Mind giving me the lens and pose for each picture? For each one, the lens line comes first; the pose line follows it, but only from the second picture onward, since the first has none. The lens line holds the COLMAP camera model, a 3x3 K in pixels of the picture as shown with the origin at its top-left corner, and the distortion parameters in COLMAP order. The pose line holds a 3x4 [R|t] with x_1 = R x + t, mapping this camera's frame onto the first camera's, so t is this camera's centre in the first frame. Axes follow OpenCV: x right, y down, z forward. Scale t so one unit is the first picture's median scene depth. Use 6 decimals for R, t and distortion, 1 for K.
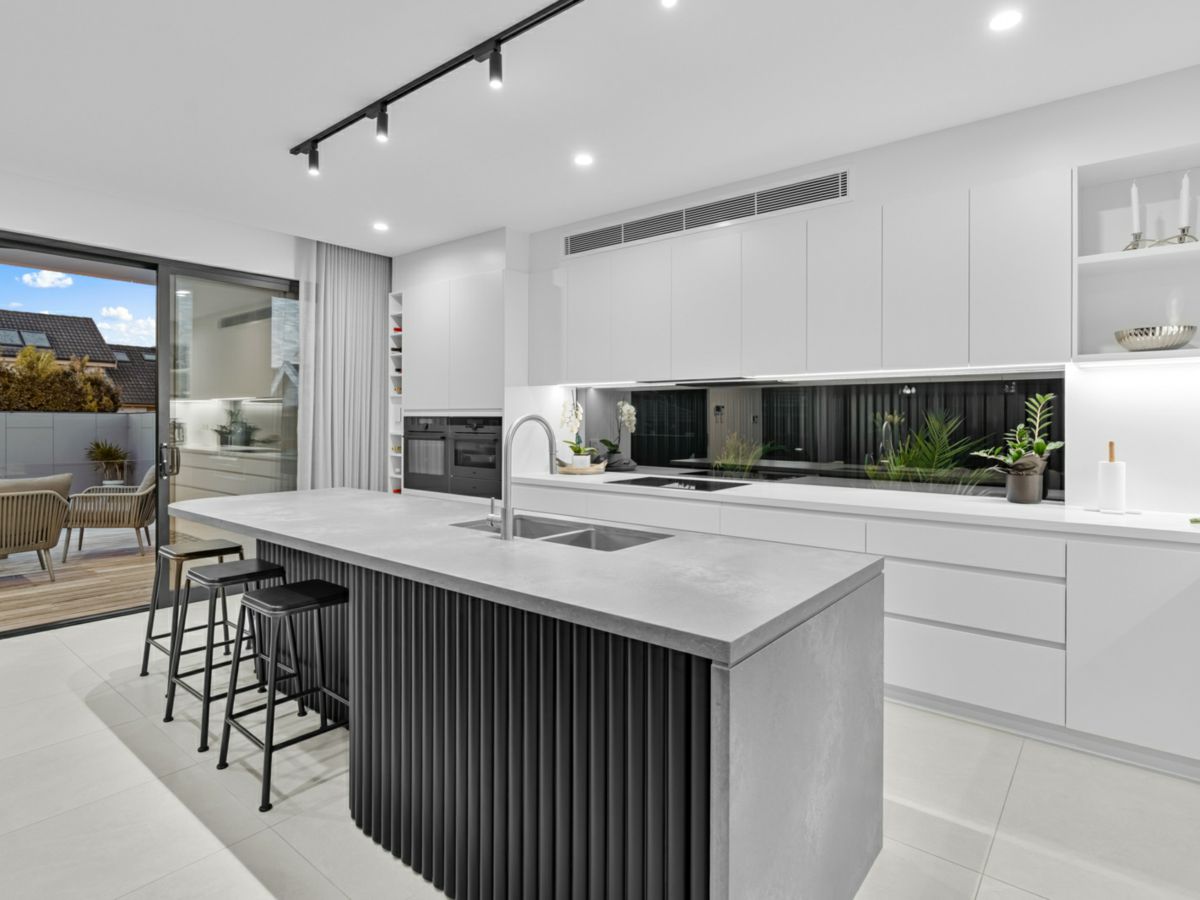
lens RADIAL K [[647.0, 0, 601.8], [0, 647.0, 423.5], [0, 0, 1]] dist [-0.004610, 0.000587]
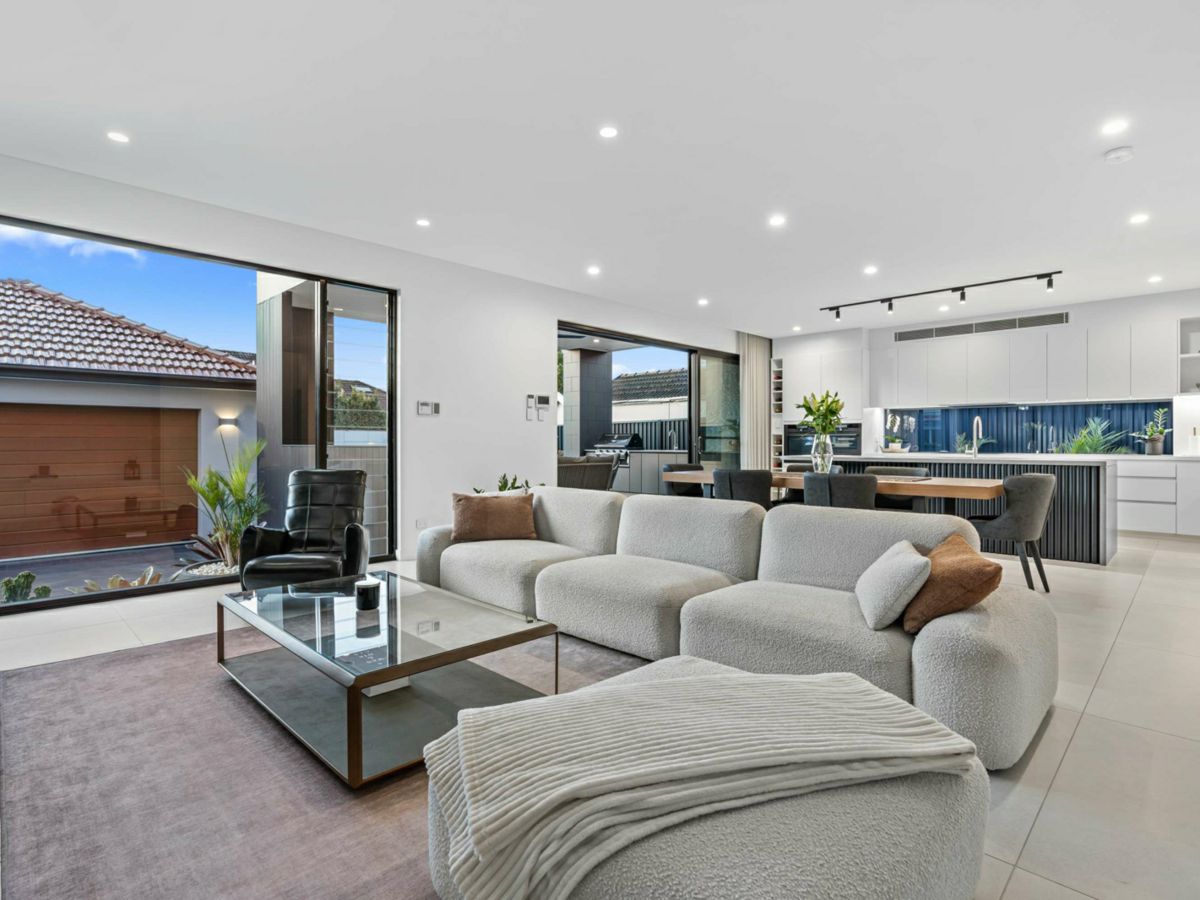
lens RADIAL K [[615.4, 0, 611.2], [0, 615.4, 445.0], [0, 0, 1]] dist [0.002292, 0.000877]
pose [[0.996276, -0.005021, -0.086079, -0.693230], [0.005178, 0.999985, 0.001594, 0.044844], [0.086070, -0.002034, 0.996287, -0.869693]]
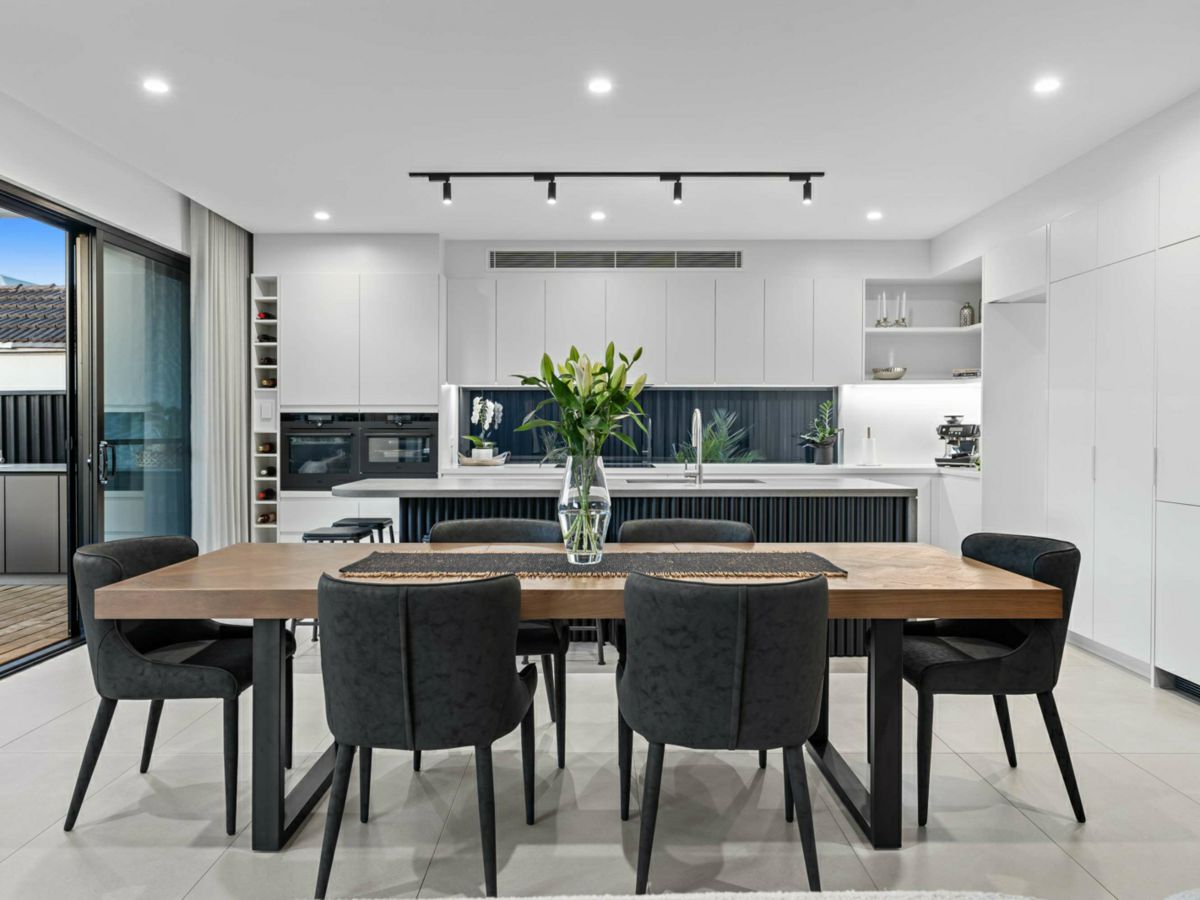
lens RADIAL K [[871.4, 0, 591.5], [0, 871.4, 446.9], [0, 0, 1]] dist [-0.001931, 0.000915]
pose [[0.780417, -0.020275, 0.624931, -0.781588], [0.005857, 0.999667, 0.025119, 0.009494], [-0.625232, -0.015943, 0.780276, -0.252920]]
